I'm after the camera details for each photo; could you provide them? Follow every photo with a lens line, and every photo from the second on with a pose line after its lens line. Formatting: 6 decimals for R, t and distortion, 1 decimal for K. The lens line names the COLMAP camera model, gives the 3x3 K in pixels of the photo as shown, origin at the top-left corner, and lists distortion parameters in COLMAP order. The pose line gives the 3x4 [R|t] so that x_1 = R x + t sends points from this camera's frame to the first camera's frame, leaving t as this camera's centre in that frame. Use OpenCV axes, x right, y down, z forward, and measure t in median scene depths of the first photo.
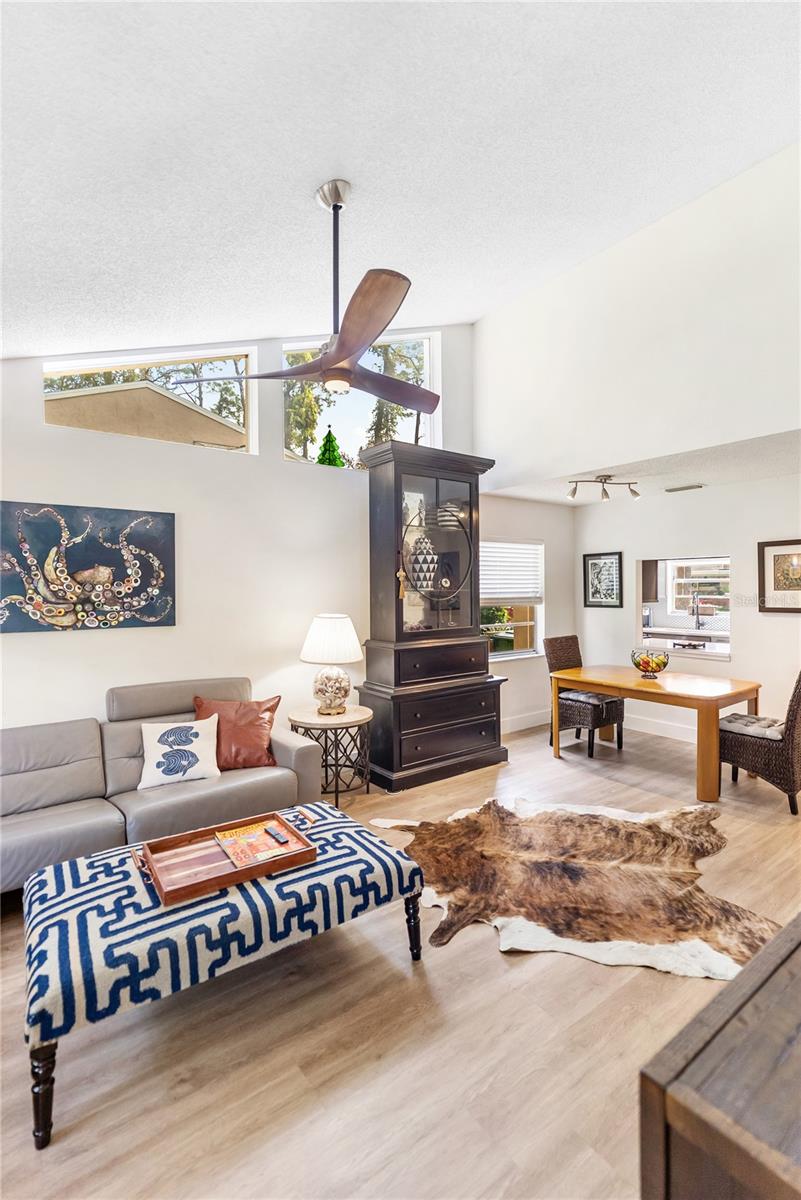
lens RADIAL K [[546.7, 0, 398.1], [0, 546.7, 596.2], [0, 0, 1]] dist [-0.005423, 0.001187]
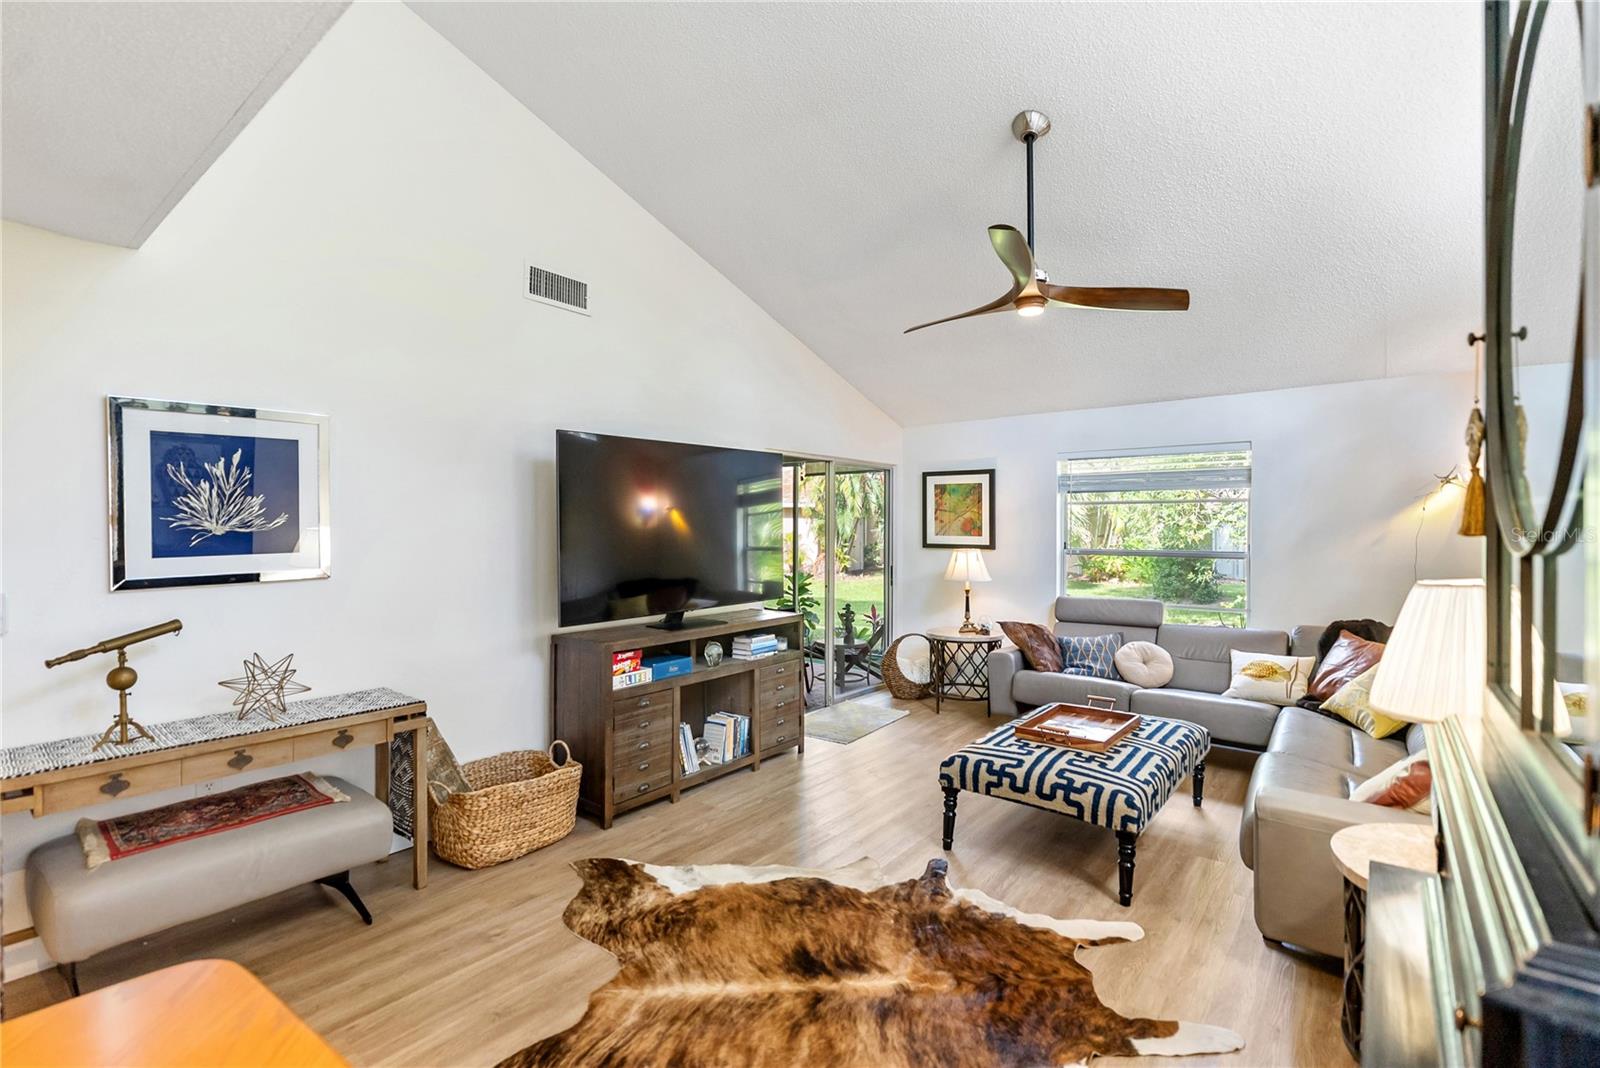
lens RADIAL K [[729.0, 0, 798.8], [0, 729.0, 523.7], [0, 0, 1]] dist [-0.005423, 0.001187]
pose [[-0.966332, 0.007038, -0.257202, 0.467470], [0.002964, 0.999864, 0.016226, -0.009482], [0.257281, 0.014918, -0.966222, 1.569356]]
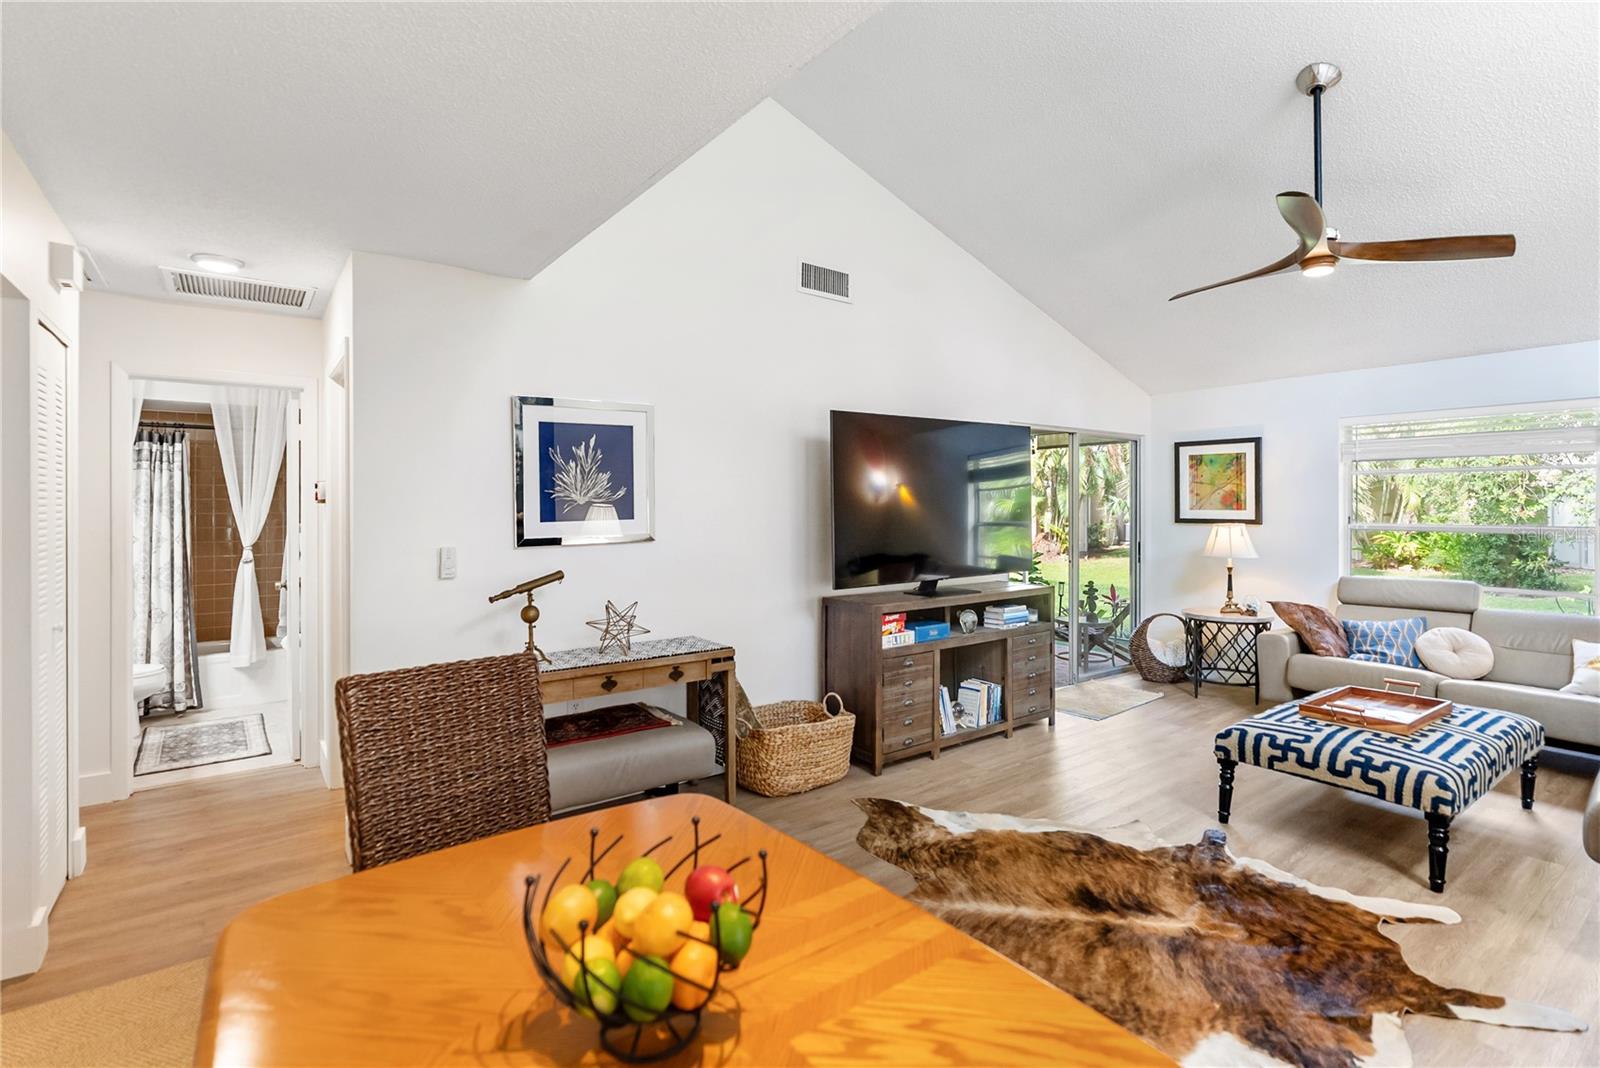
lens RADIAL K [[768.5, 0, 811.9], [0, 768.5, 504.6], [0, 0, 1]] dist [-0.002409, 0.000977]
pose [[-0.999872, 0.010305, -0.012210, 0.581081], [0.010104, 0.999814, 0.016420, 0.000593], [0.012377, 0.016294, -0.999791, 1.687354]]
